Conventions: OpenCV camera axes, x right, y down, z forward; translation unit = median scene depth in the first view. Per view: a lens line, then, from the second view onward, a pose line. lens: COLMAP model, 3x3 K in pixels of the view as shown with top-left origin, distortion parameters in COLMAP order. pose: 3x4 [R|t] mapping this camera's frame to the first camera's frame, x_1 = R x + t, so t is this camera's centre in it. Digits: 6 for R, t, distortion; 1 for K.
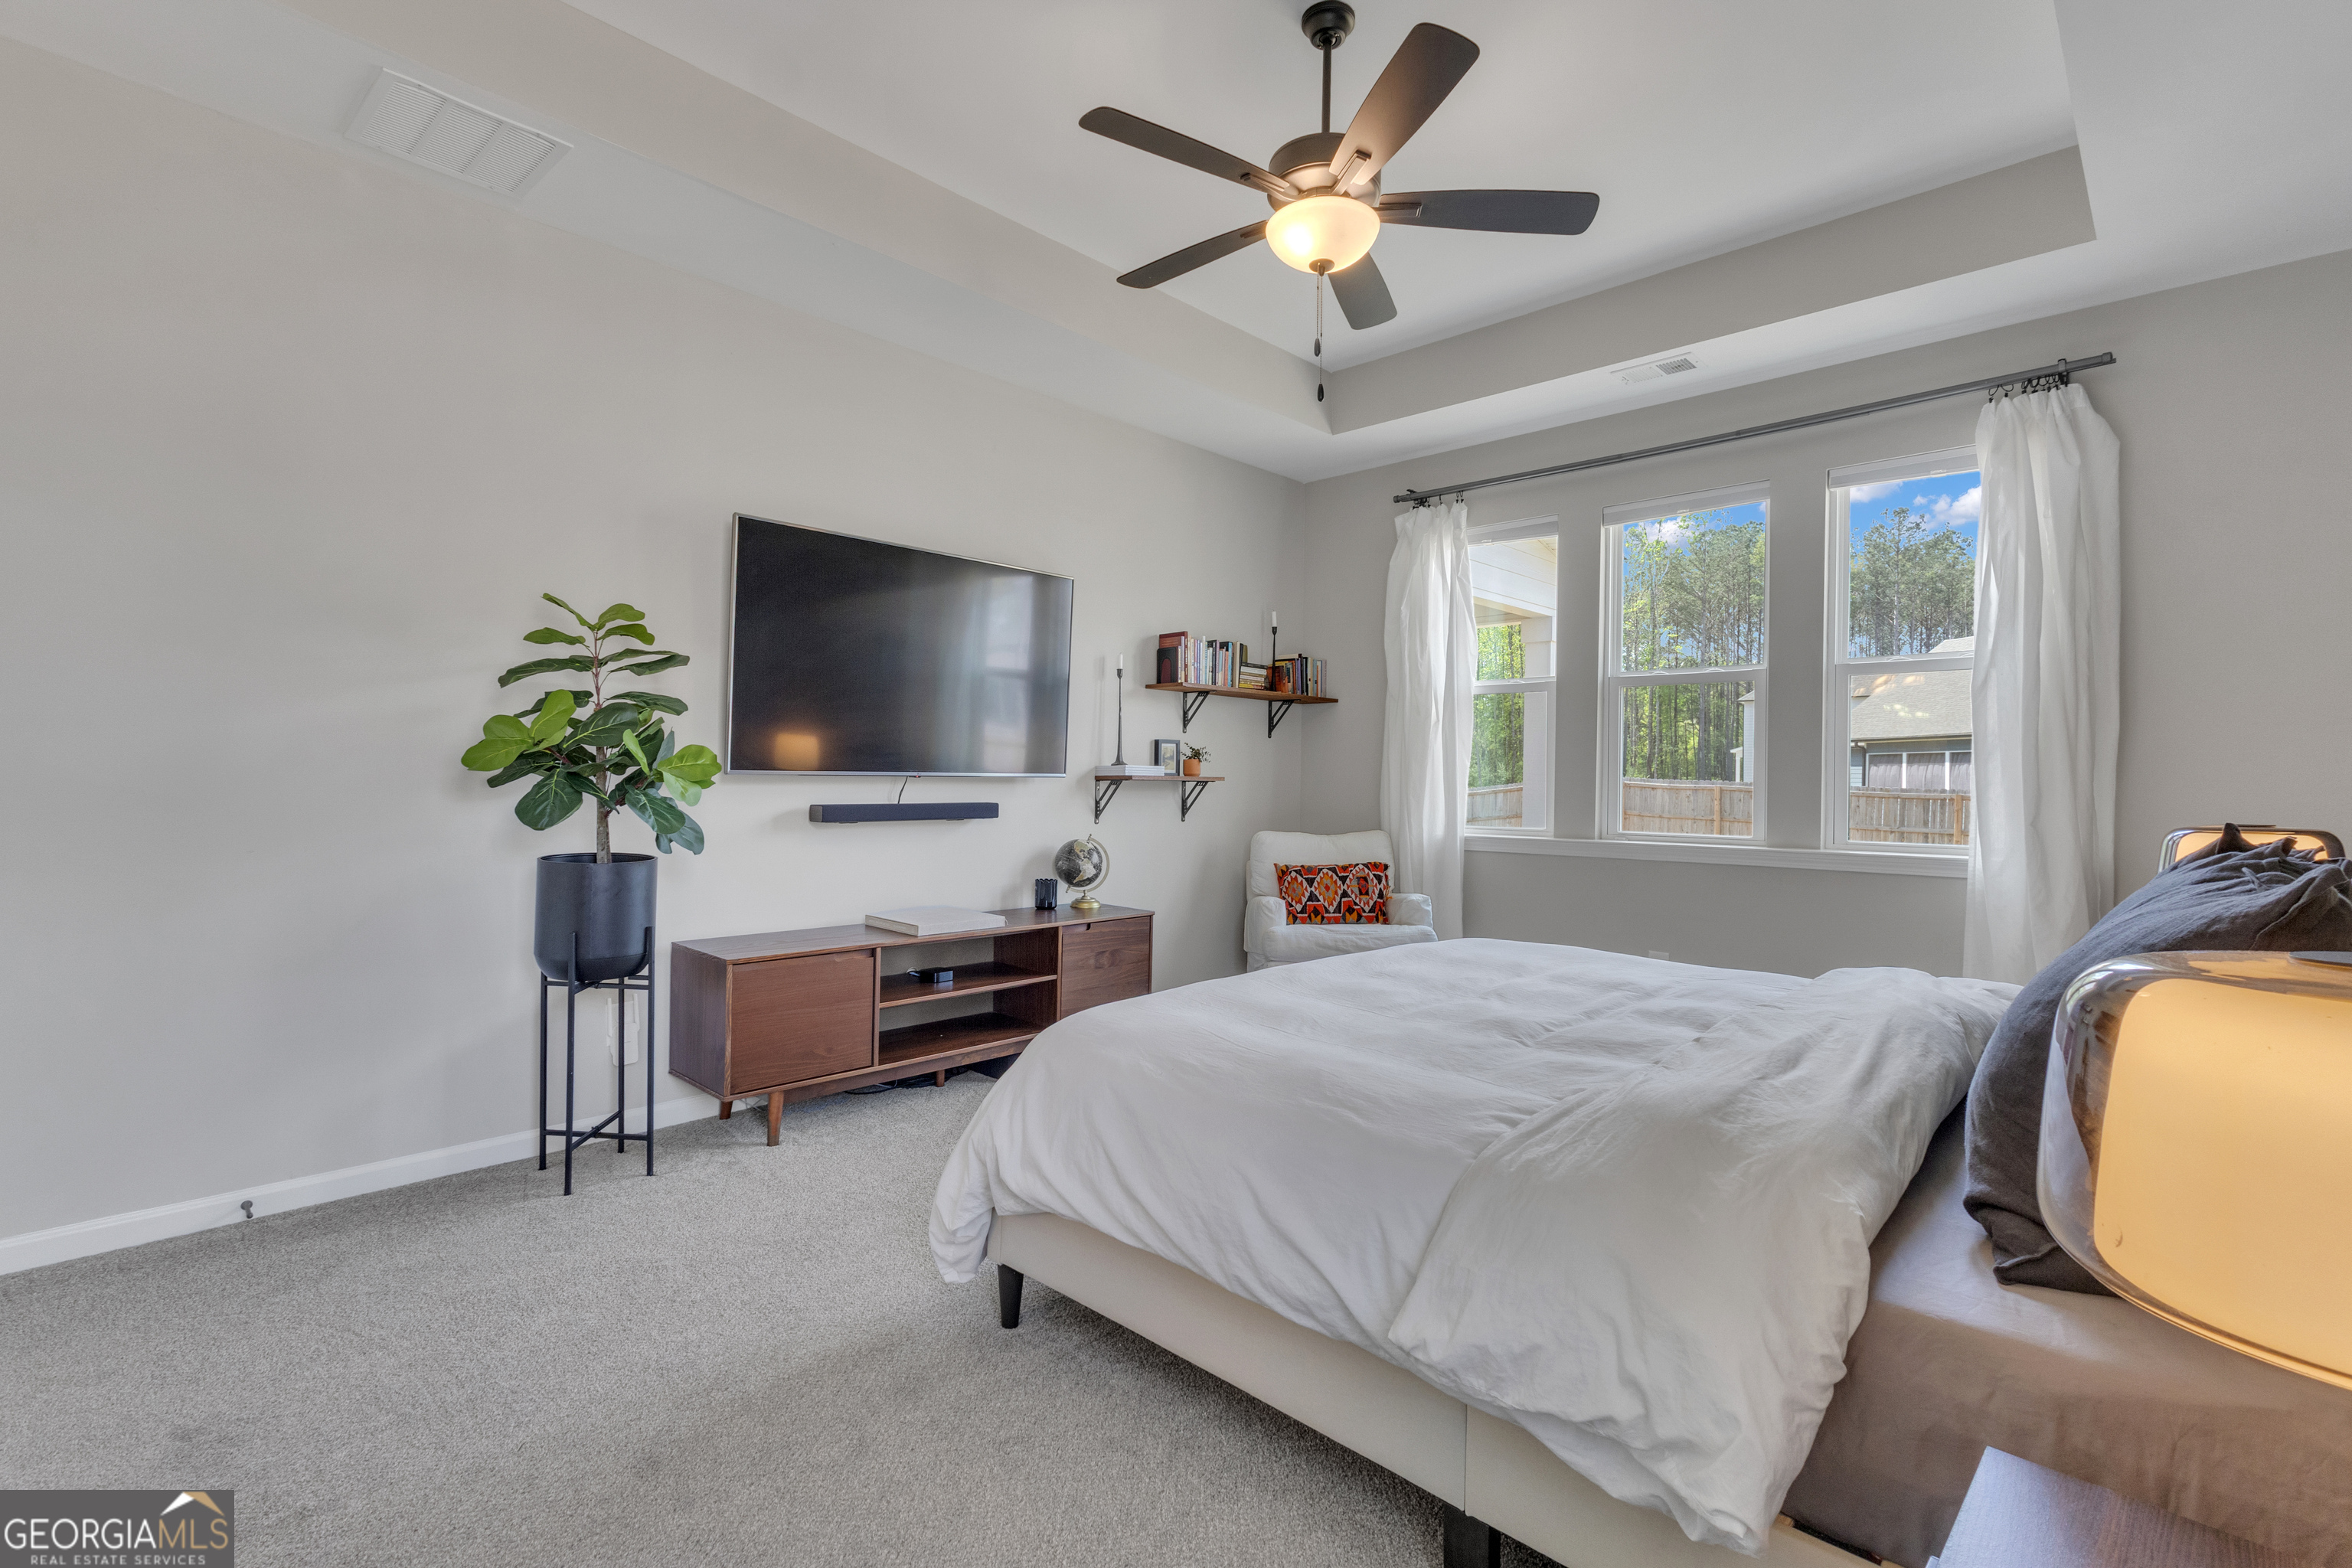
lens RADIAL K [[1080.7, 0, 1163.4], [0, 1080.7, 776.7], [0, 0, 1]] dist [0.003392, 0.000495]
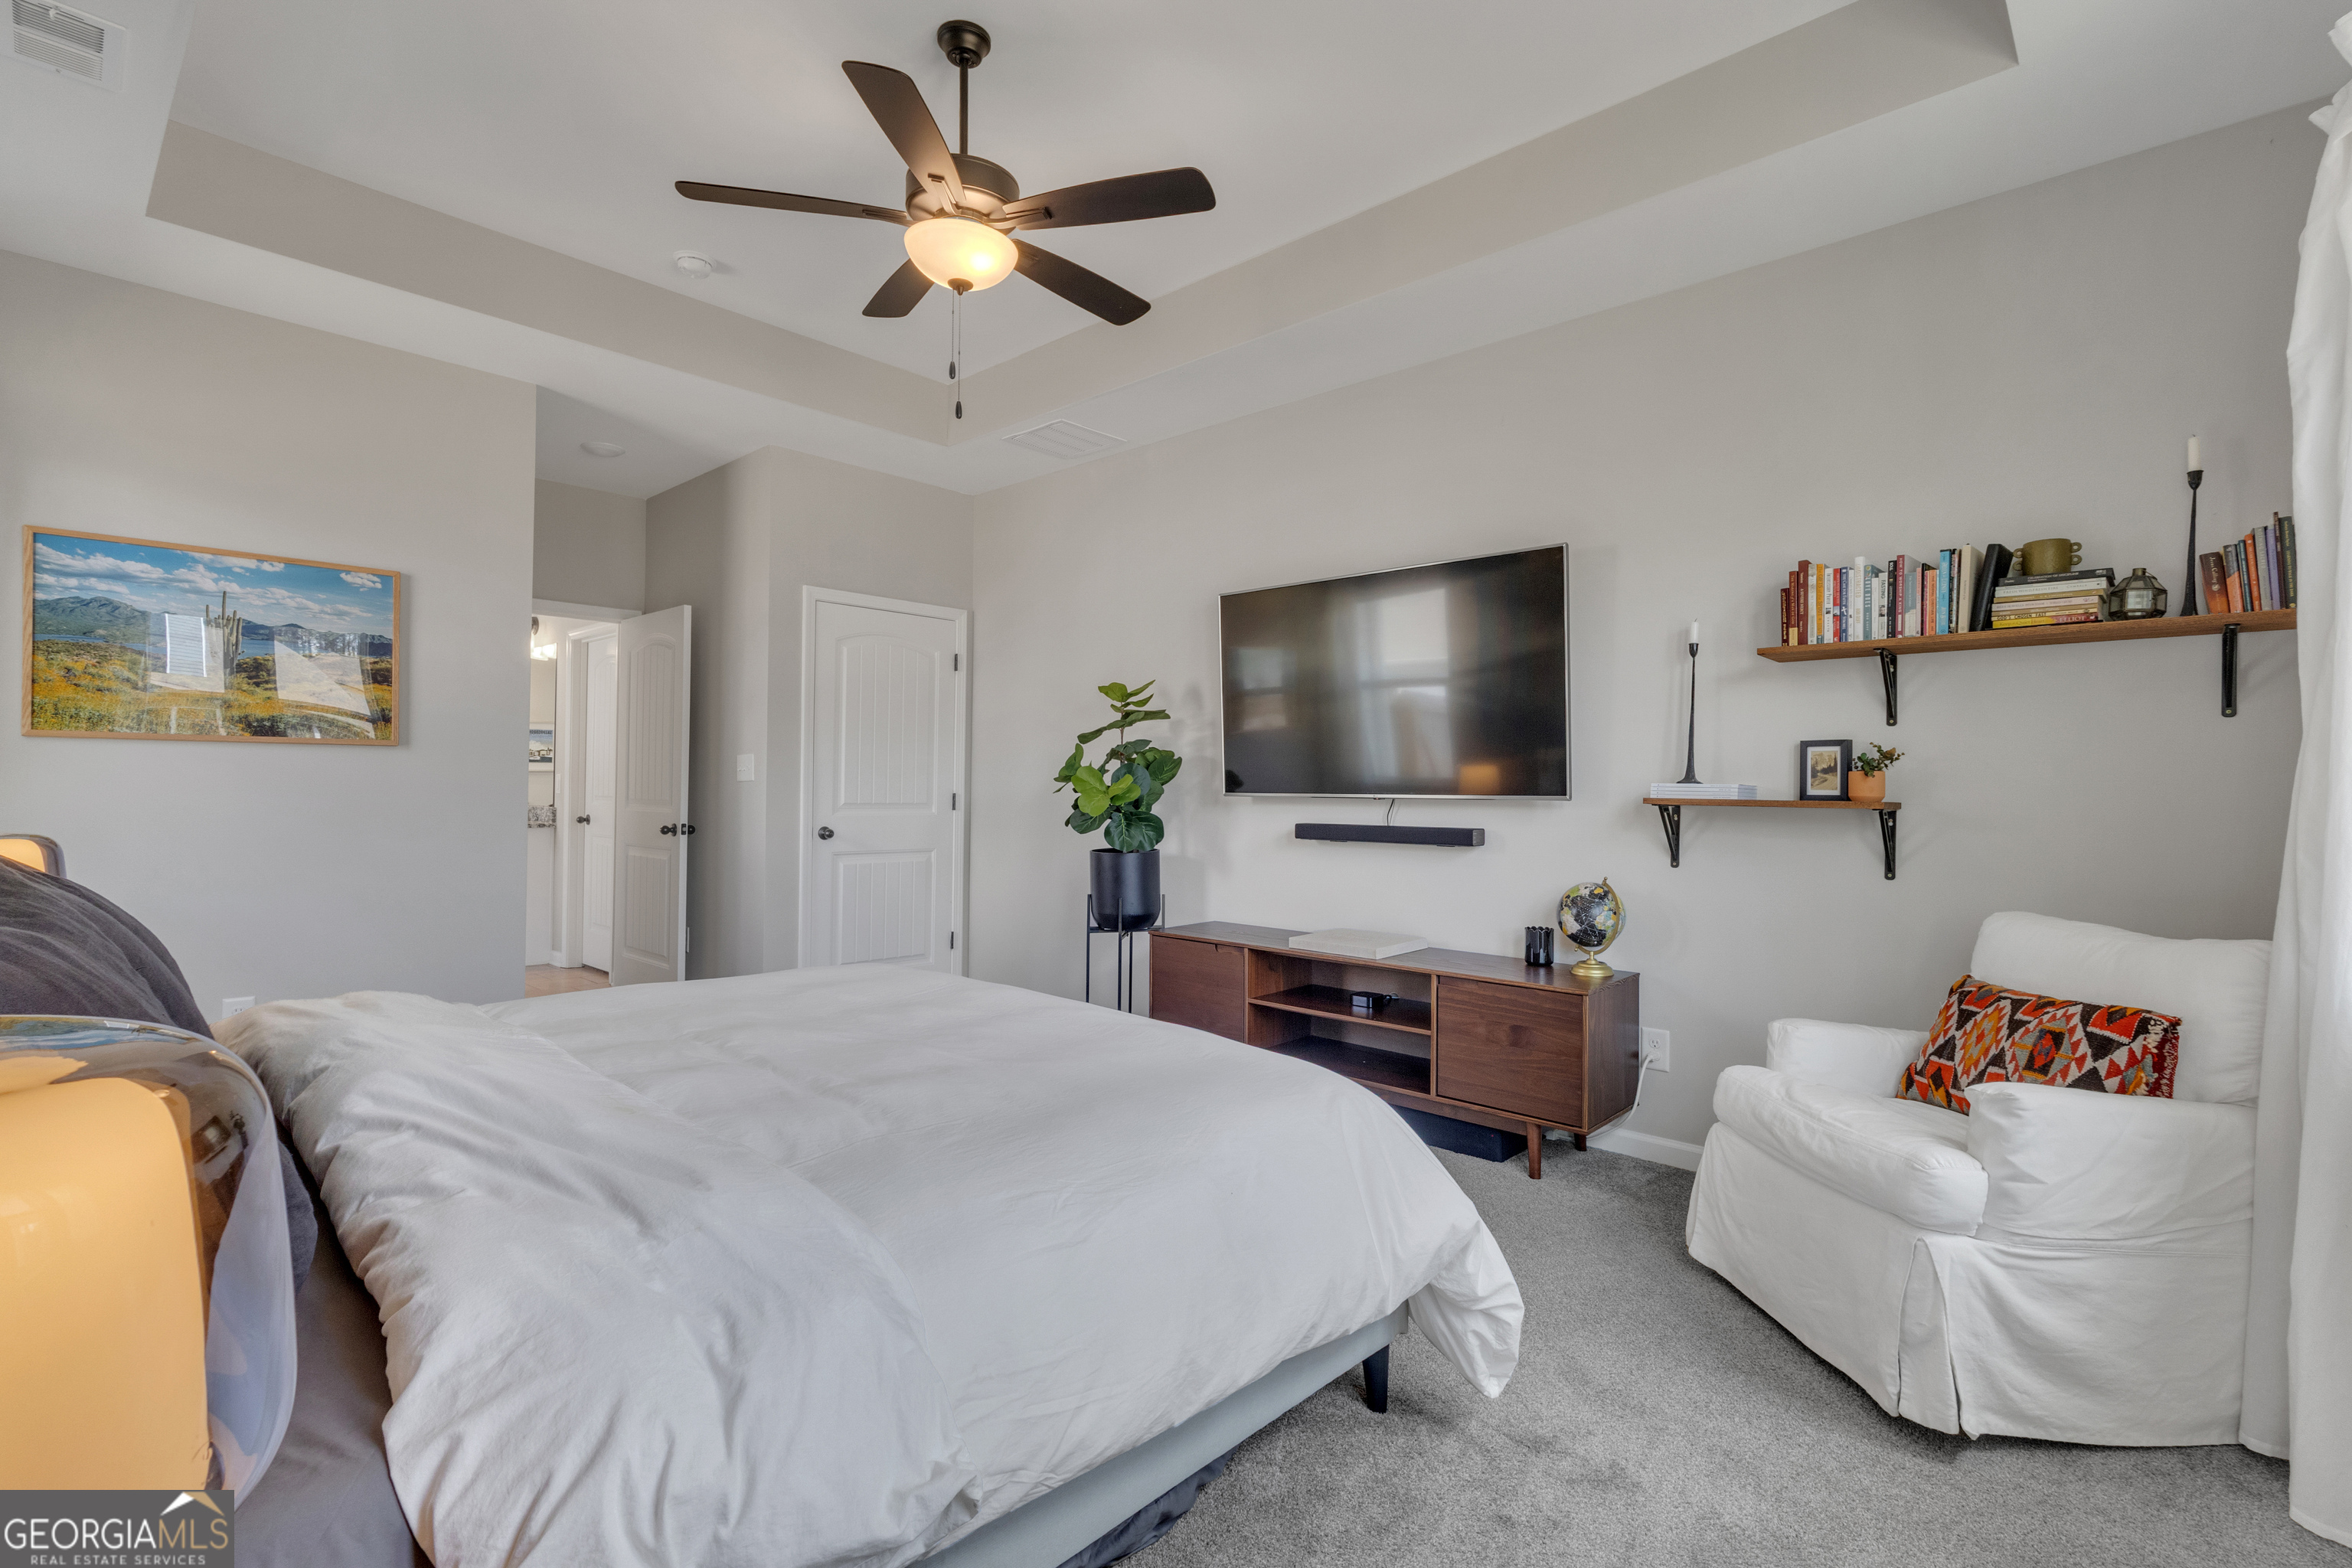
lens RADIAL K [[1080.7, 0, 1163.6], [0, 1080.7, 791.8], [0, 0, 1]] dist [0.003392, 0.000495]
pose [[0.006834, -0.008600, -0.999940, 0.693814], [-0.009074, 0.999921, -0.008661, 0.003480], [0.999935, 0.009132, 0.006756, 0.718167]]
